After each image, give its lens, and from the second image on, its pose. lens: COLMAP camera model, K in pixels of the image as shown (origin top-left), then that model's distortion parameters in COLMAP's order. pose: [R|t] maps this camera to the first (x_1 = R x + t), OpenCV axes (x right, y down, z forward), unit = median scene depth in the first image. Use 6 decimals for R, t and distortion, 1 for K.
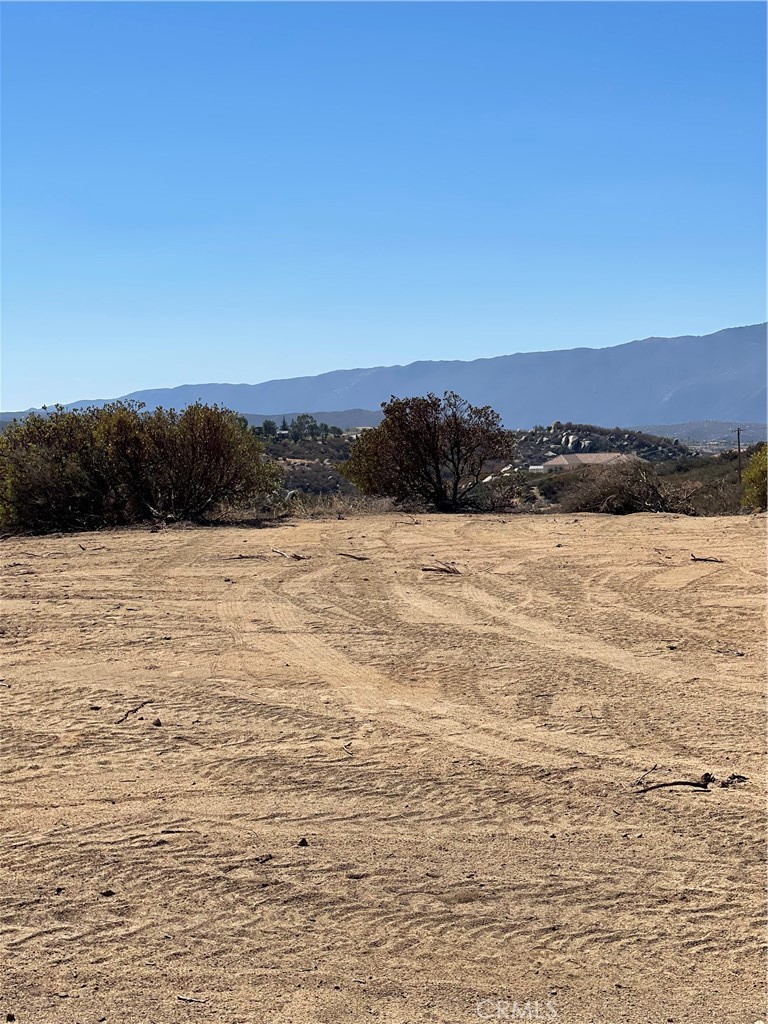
lens RADIAL K [[1928.9, 0, 383.5], [0, 1928.9, 511.5], [0, 0, 1]] dist [0.185485, 0.000000]
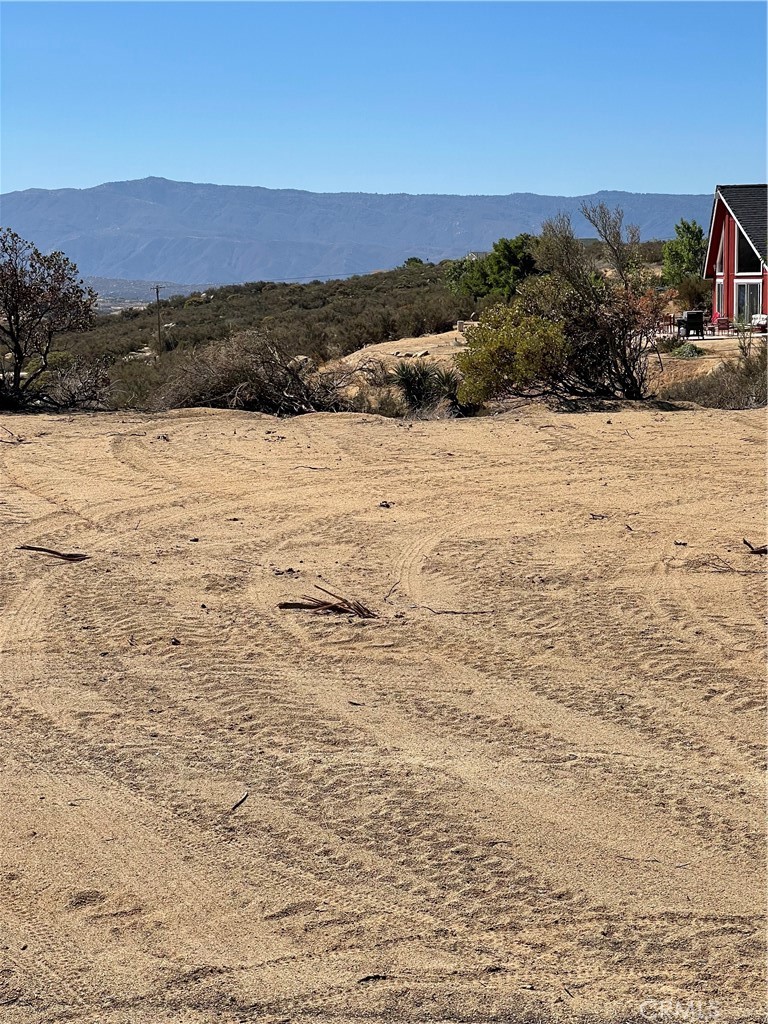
lens RADIAL K [[1928.9, 0, 383.9], [0, 1928.9, 511.8], [0, 0, 1]] dist [0.185485, 0.000000]
pose [[0.950554, -0.024859, 0.309563, -0.052349], [0.001942, 0.997248, 0.074119, -0.013789], [-0.310554, -0.069853, 0.947986, 0.306189]]
